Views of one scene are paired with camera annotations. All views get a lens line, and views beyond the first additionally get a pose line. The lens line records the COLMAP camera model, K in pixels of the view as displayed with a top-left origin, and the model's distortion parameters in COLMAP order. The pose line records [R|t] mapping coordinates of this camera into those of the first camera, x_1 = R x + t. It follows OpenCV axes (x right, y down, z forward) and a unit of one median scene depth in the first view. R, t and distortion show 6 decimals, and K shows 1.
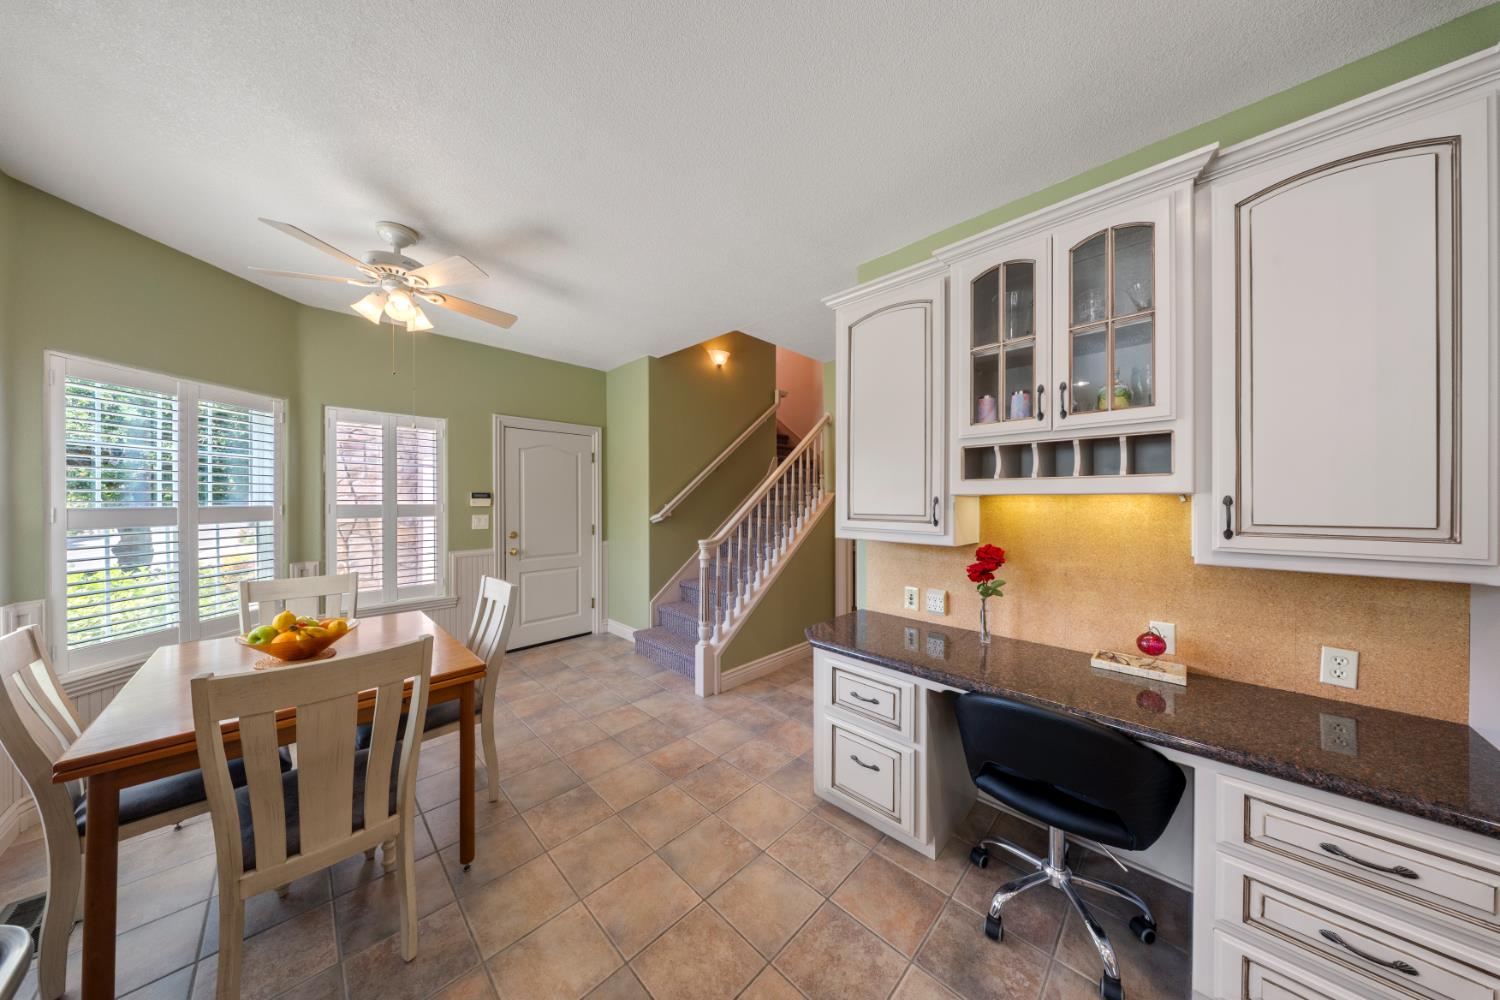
lens RADIAL K [[448.5, 0, 749.3], [0, 448.5, 496.5], [0, 0, 1]] dist [-0.001877, -0.000219]
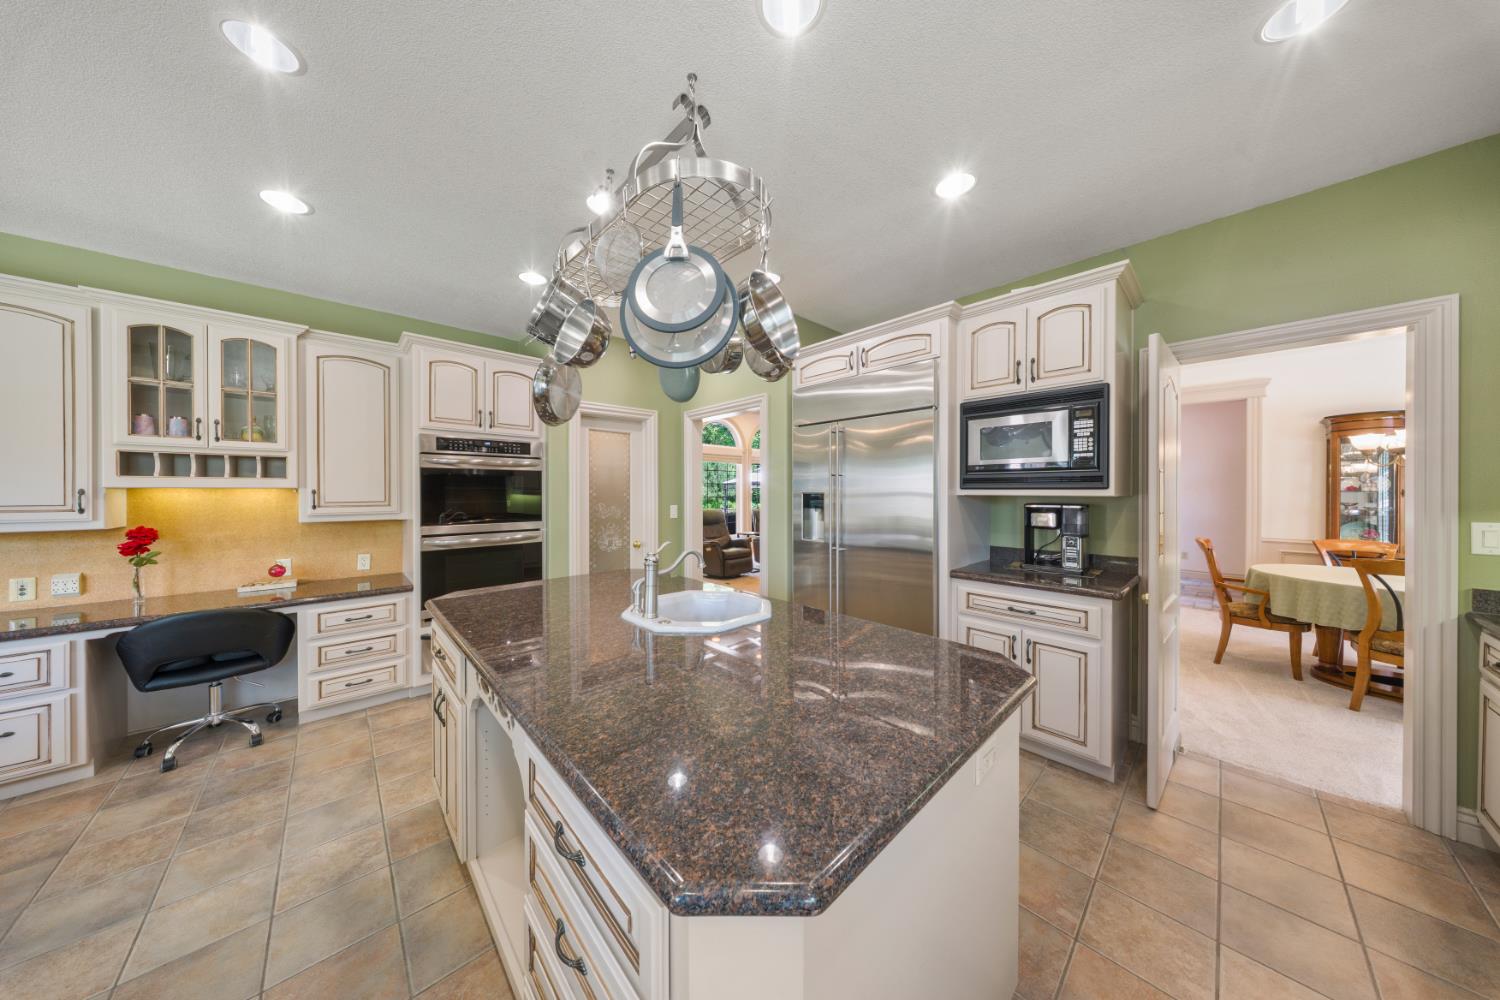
lens RADIAL K [[448.5, 0, 749.3], [0, 448.5, 496.5], [0, 0, 1]] dist [-0.001877, -0.000219]
pose [[0.040727, -0.010552, 0.999115, -0.802751], [-0.002968, 0.999939, 0.010682, 0.002886], [-0.999166, -0.003400, 0.040693, -0.949434]]
